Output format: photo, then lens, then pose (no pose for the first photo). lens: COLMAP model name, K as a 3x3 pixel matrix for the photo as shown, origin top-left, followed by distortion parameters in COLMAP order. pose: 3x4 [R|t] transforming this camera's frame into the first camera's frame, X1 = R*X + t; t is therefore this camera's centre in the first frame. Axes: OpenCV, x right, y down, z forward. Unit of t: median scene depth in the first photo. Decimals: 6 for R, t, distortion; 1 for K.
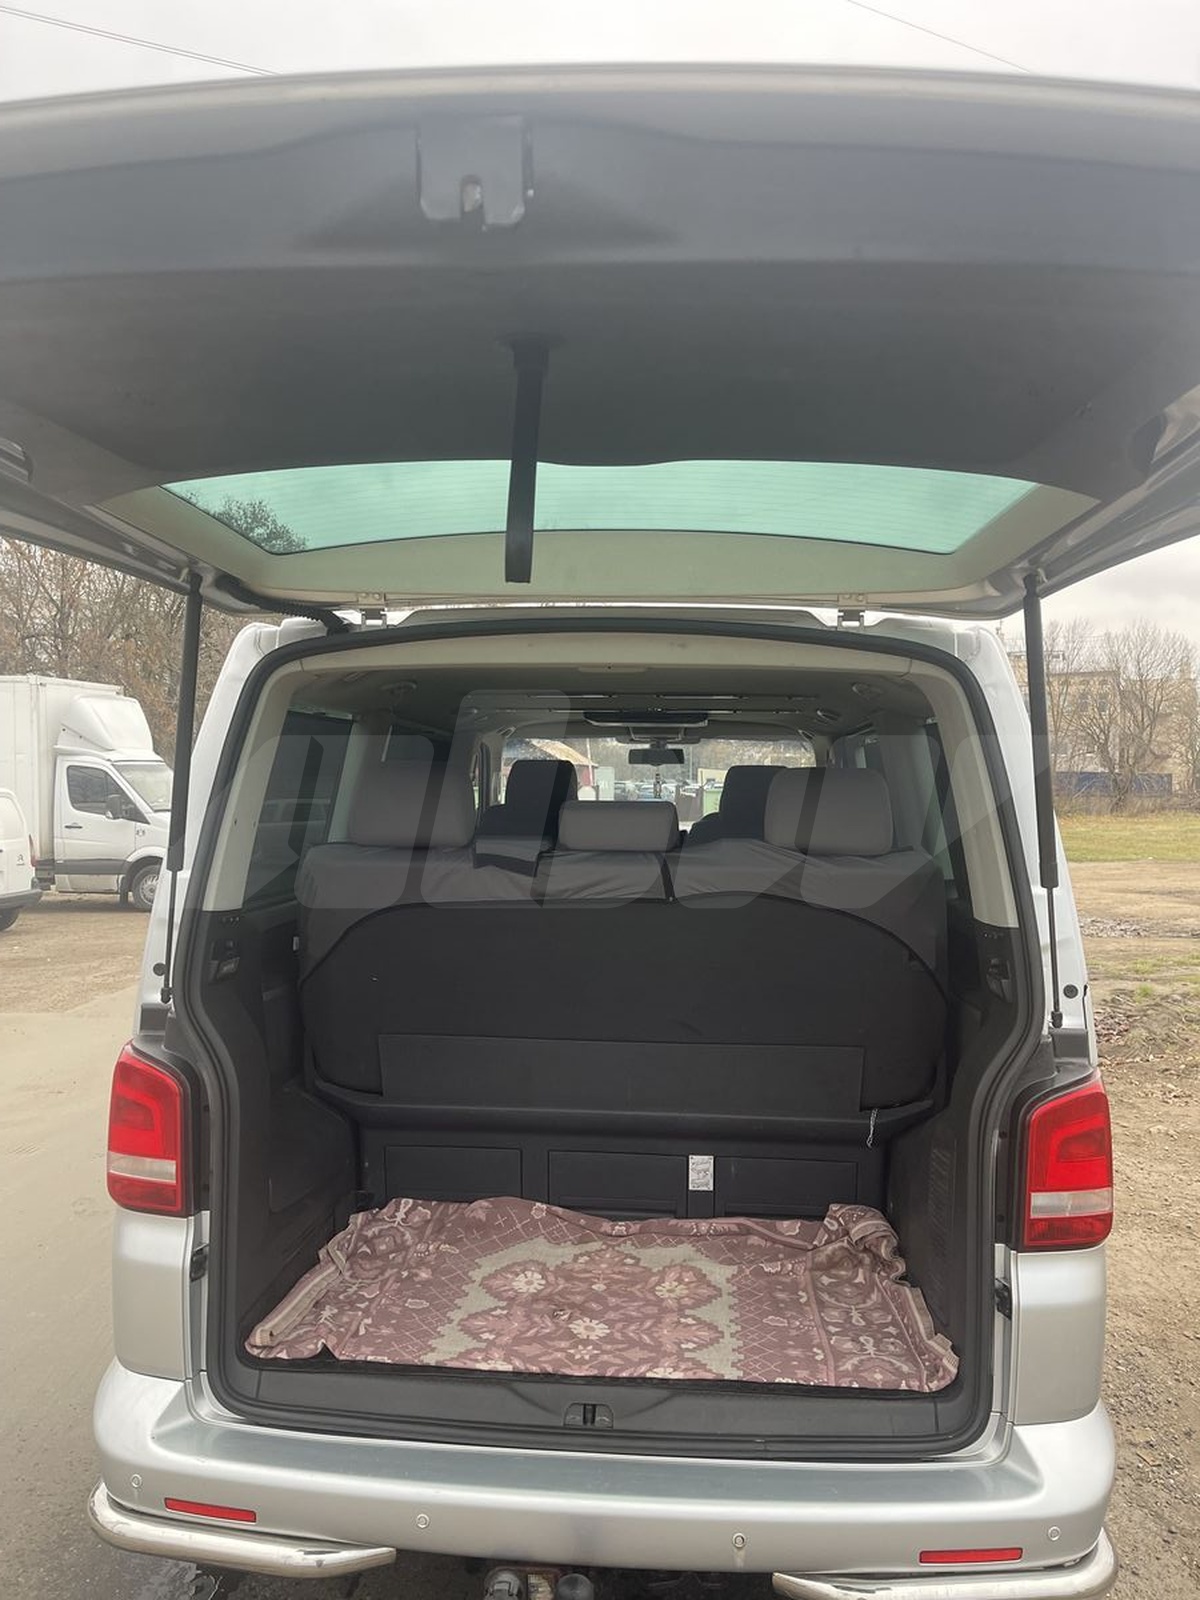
lens RADIAL K [[1210.2, 0, 596.6], [0, 1210.2, 810.3], [0, 0, 1]] dist [0.073029, -0.095422]
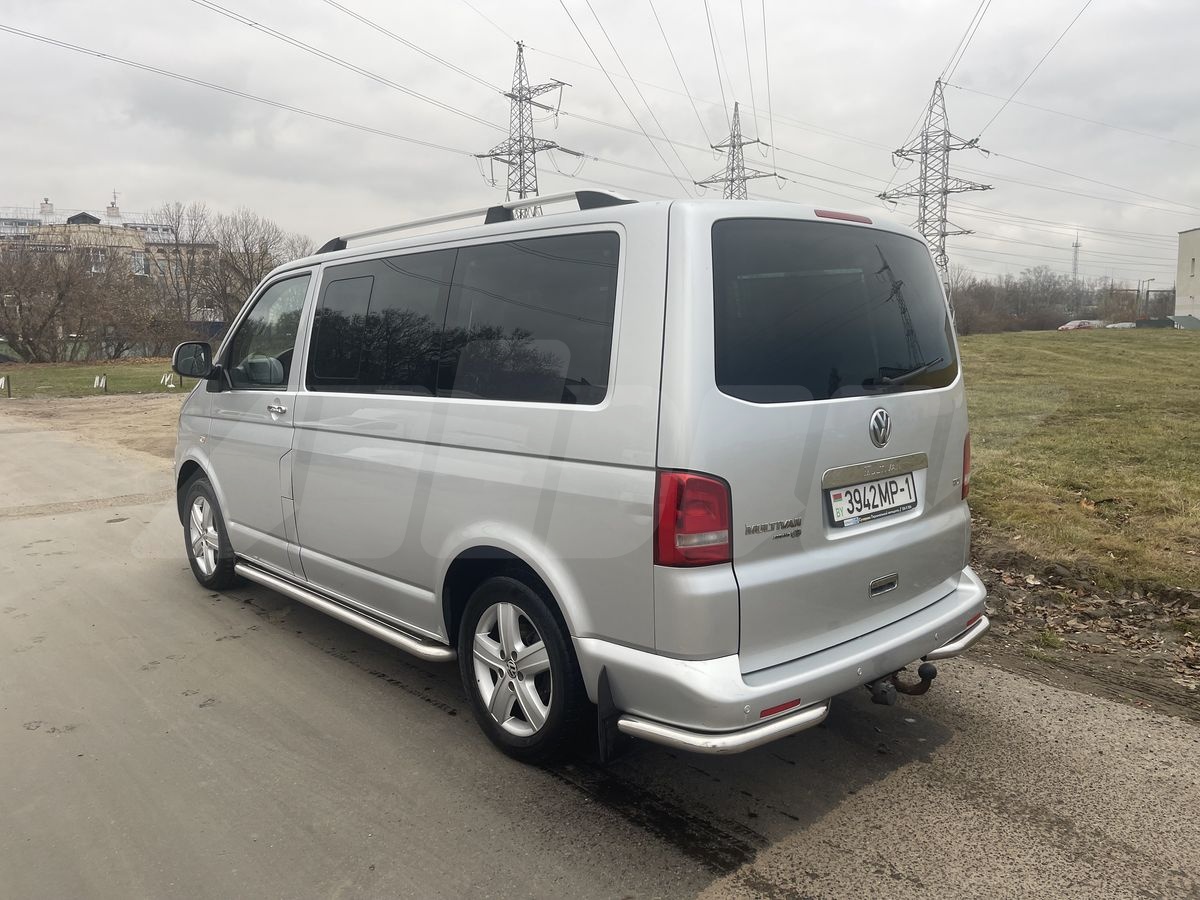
lens RADIAL K [[907.6, 0, 606.1], [0, 907.6, 458.7], [0, 0, 1]] dist [0.073029, -0.095422]
pose [[0.678446, -0.116314, 0.725384, -0.254383], [0.031960, 0.991125, 0.129033, 0.004604], [-0.733955, -0.064358, 0.676142, 0.054435]]
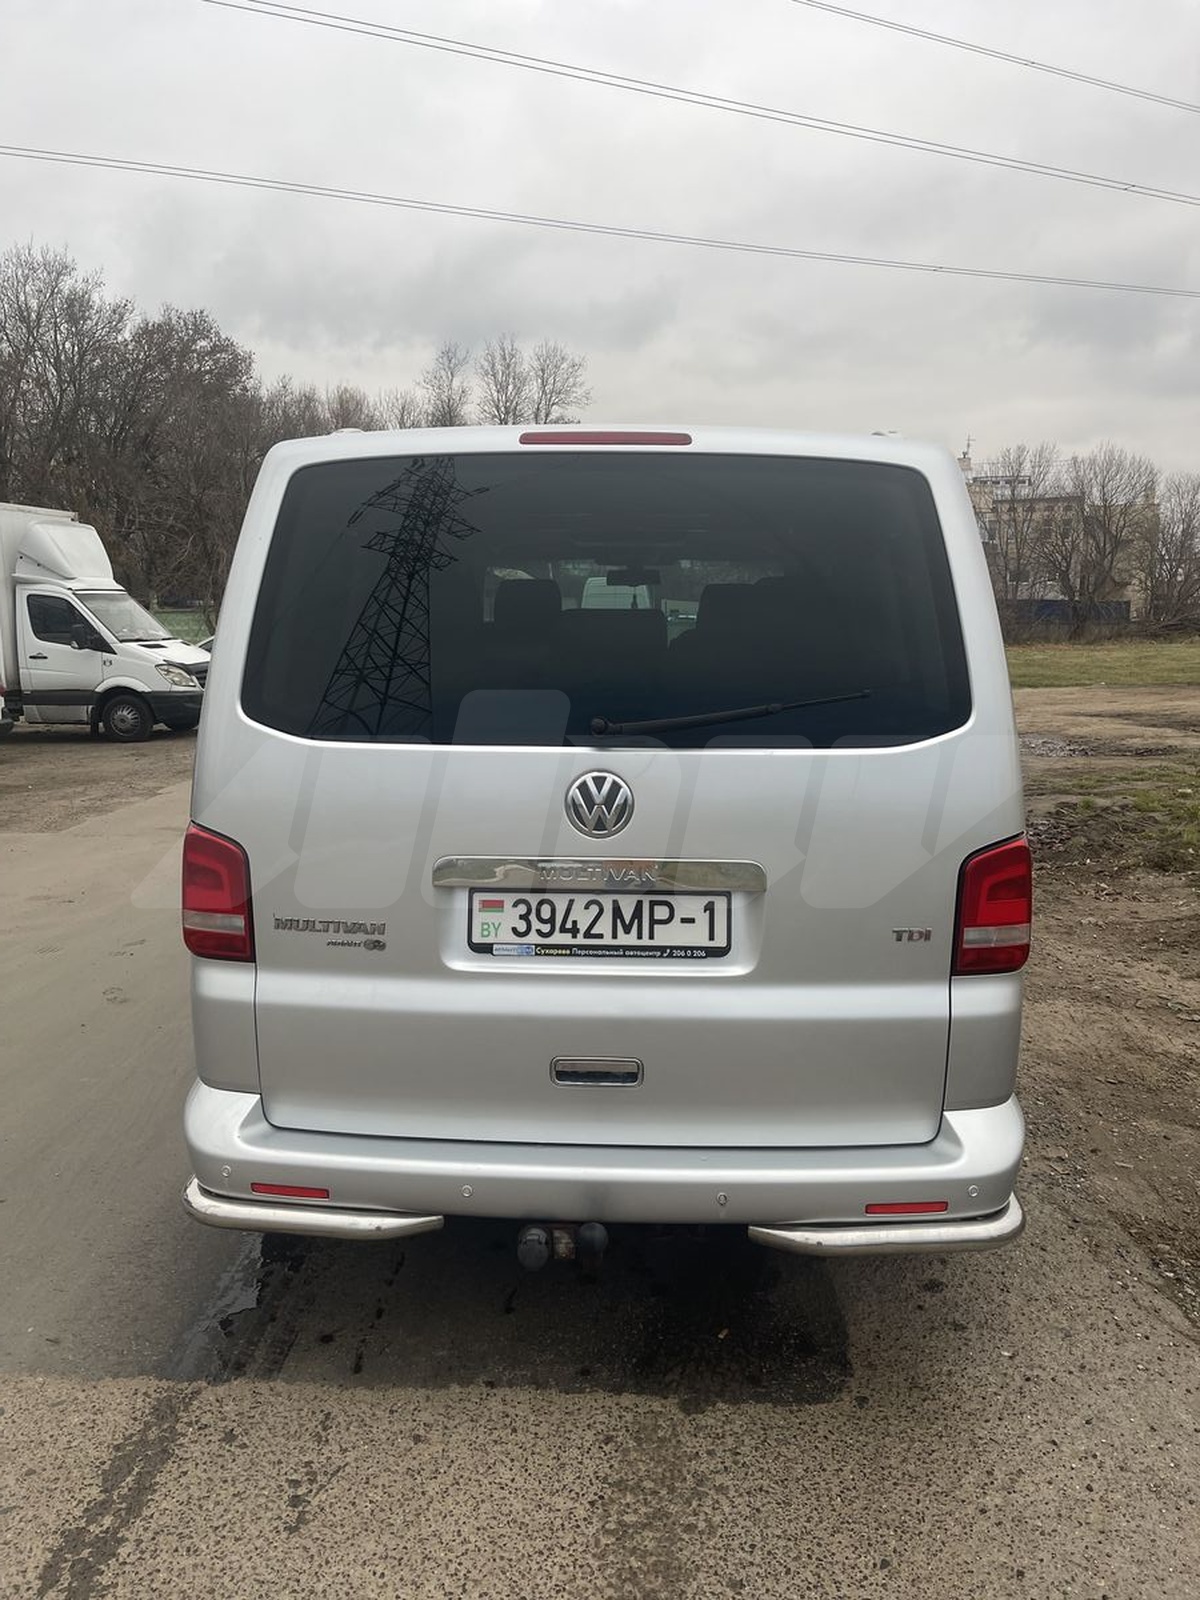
lens RADIAL K [[1210.2, 0, 604.8], [0, 1210.2, 806.9], [0, 0, 1]] dist [0.073029, -0.095422]
pose [[0.999277, -0.010797, 0.036457, -0.007594], [0.005830, 0.991003, 0.133709, 0.005595], [-0.037573, -0.133400, 0.990350, -0.029349]]
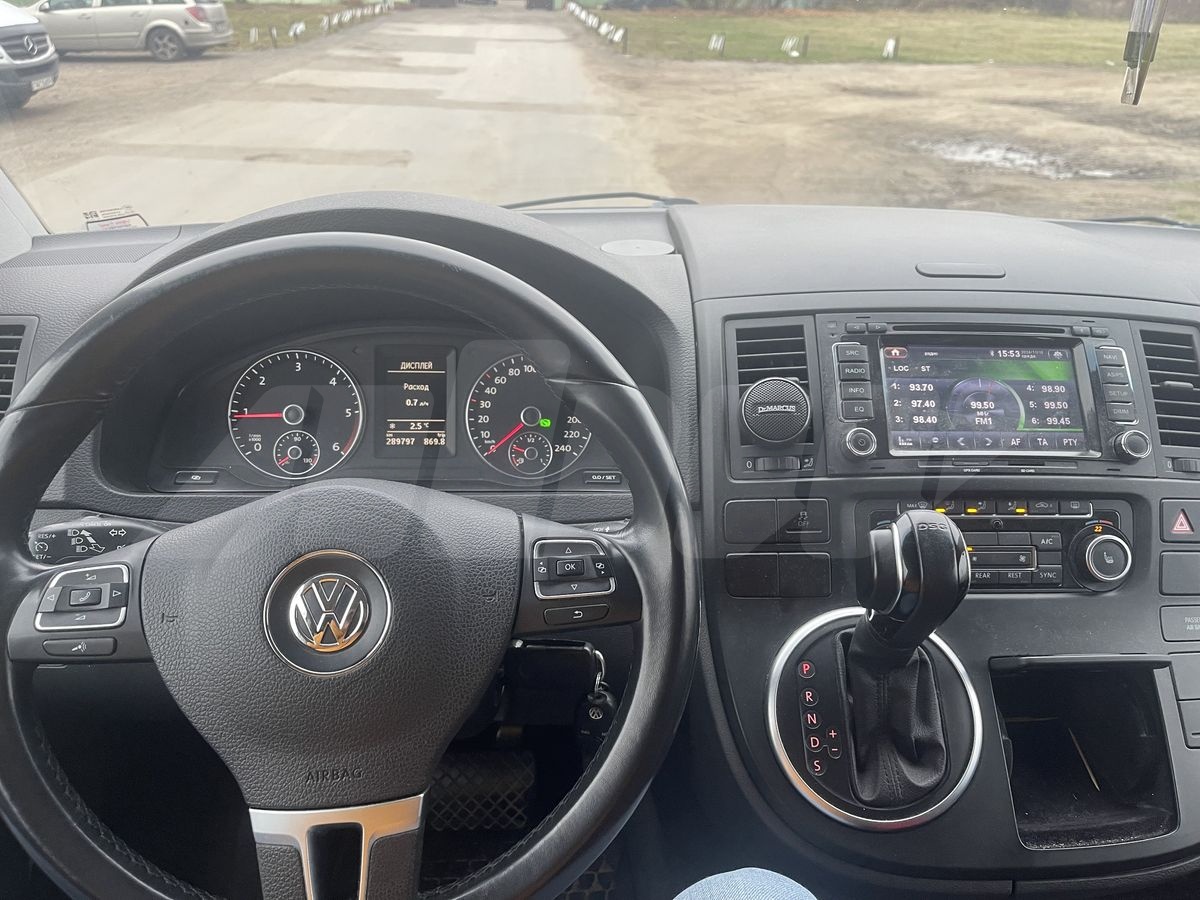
lens RADIAL K [[907.6, 0, 604.3], [0, 907.6, 437.6], [0, 0, 1]] dist [0.073029, -0.095422]
pose [[0.989013, -0.043878, 0.141166, -0.008547], [-0.021814, 0.901161, 0.432936, -0.009382], [-0.146210, -0.431258, 0.890303, 0.430654]]
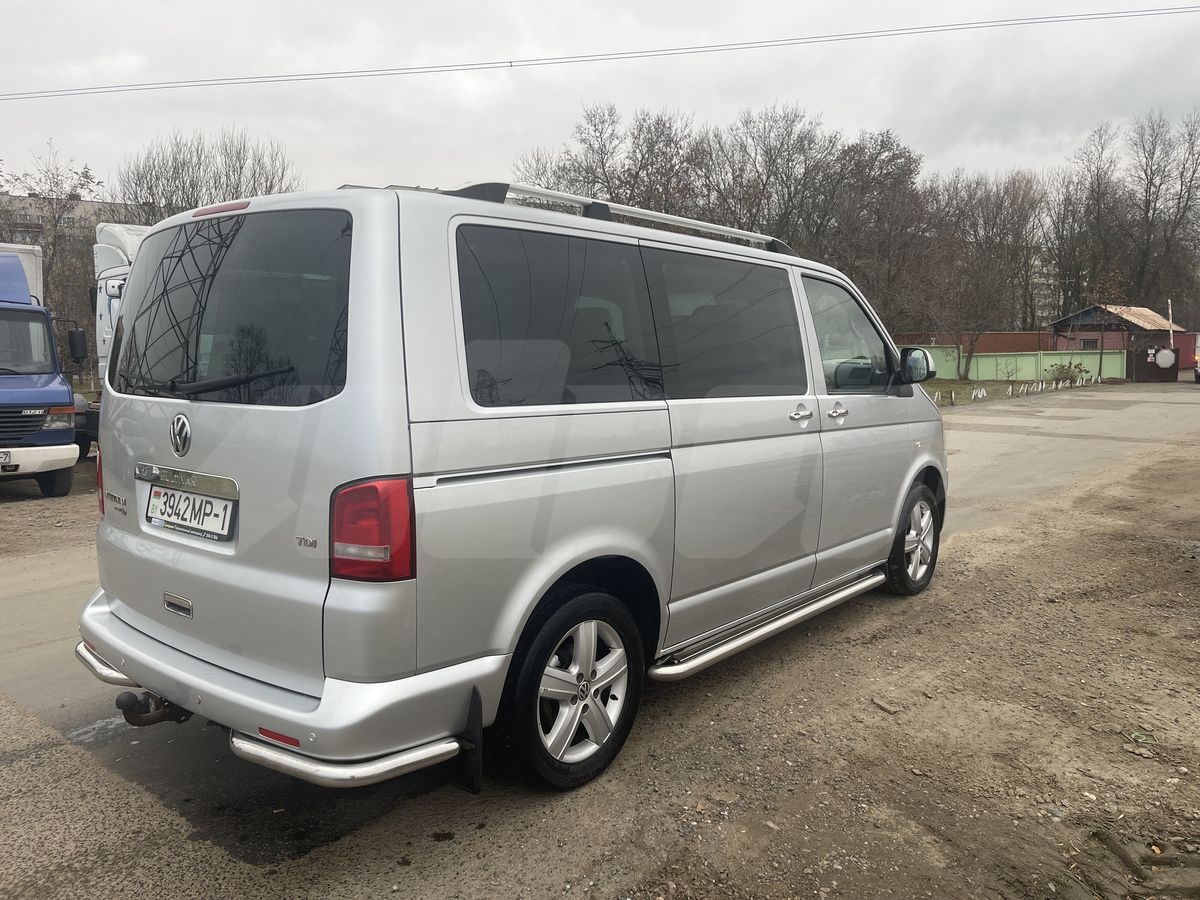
lens RADIAL K [[907.6, 0, 601.8], [0, 907.6, 444.7], [0, 0, 1]] dist [0.073029, -0.095422]
pose [[0.816311, 0.049204, -0.575514, 0.241011], [-0.005081, 0.996938, 0.078028, 0.015269], [0.577591, -0.060771, 0.814061, 0.038930]]
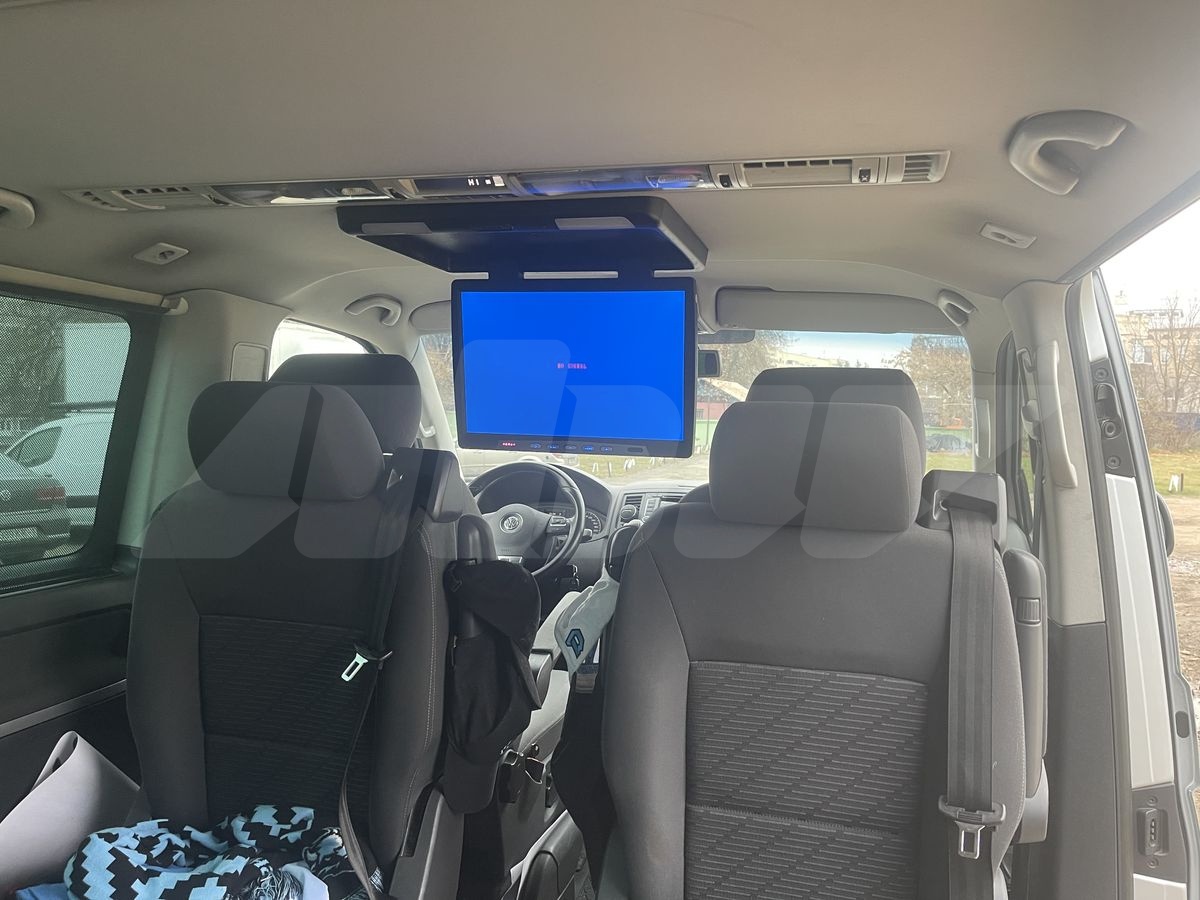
lens RADIAL K [[905.6, 0, 598.8], [0, 905.6, 455.0], [0, 0, 1]] dist [0.015622, 0.000385]
pose [[0.980803, 0.019686, -0.194007, 0.046576], [-0.016005, 0.999661, 0.020526, -0.004914], [0.194345, -0.017027, 0.980785, 0.258811]]
